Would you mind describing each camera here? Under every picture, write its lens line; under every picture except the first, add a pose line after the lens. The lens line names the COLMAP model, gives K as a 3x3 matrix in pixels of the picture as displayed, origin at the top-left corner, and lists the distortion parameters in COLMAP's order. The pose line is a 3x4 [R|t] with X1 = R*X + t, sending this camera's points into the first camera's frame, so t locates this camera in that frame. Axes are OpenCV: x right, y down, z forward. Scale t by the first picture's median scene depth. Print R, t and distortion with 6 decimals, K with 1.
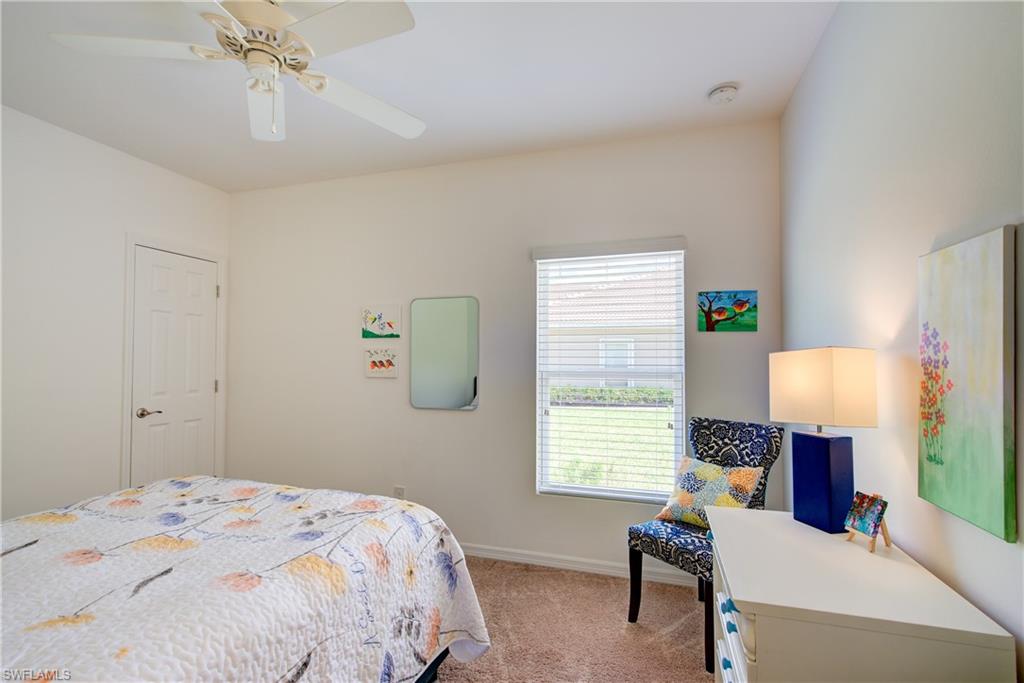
lens RADIAL K [[457.5, 0, 507.6], [0, 457.5, 346.9], [0, 0, 1]] dist [0.007949, -0.000178]
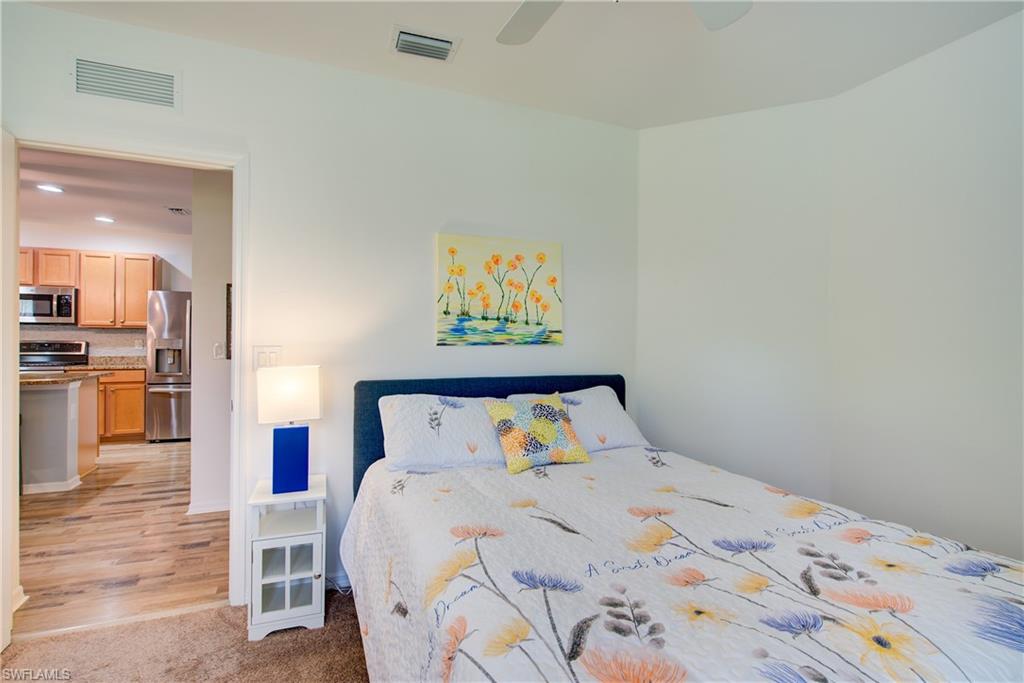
lens RADIAL K [[490.6, 0, 512.0], [0, 490.6, 341.5], [0, 0, 1]] dist [0.001618, -0.000119]
pose [[-0.767804, -0.007060, -0.640646, 0.043948], [0.010554, 0.999664, -0.023664, 0.037649], [0.640598, -0.024931, -0.767472, 0.871255]]
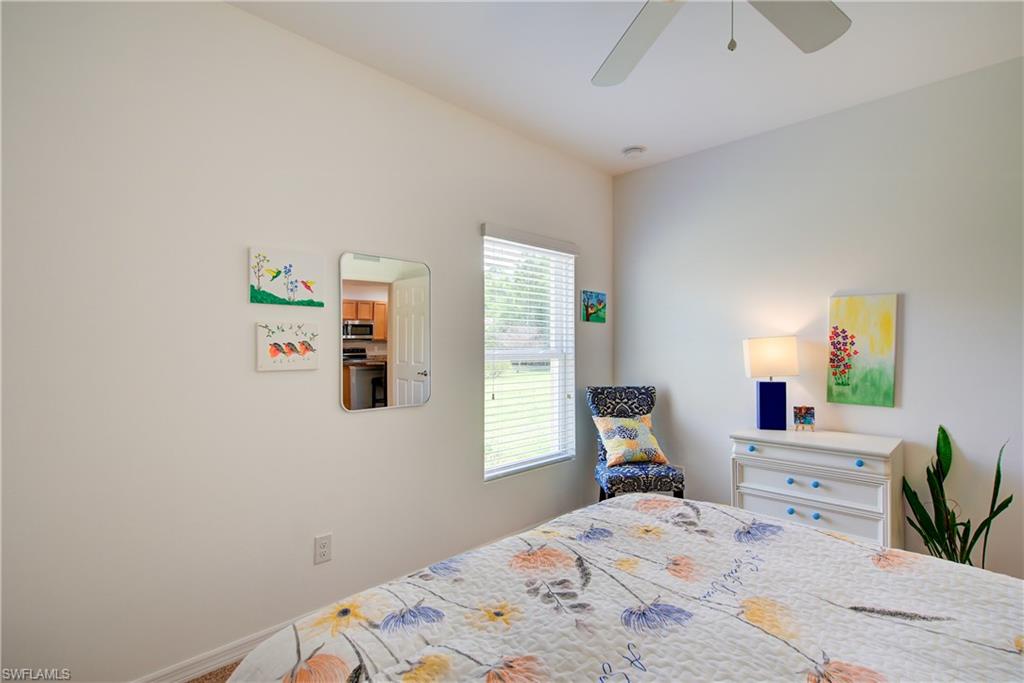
lens RADIAL K [[457.5, 0, 507.6], [0, 457.5, 346.9], [0, 0, 1]] dist [0.007949, -0.000178]
pose [[0.491100, -0.003700, 0.871095, -0.832820], [-0.024987, 0.999520, 0.018332, 0.021695], [-0.870745, -0.030768, 0.490772, 0.563502]]
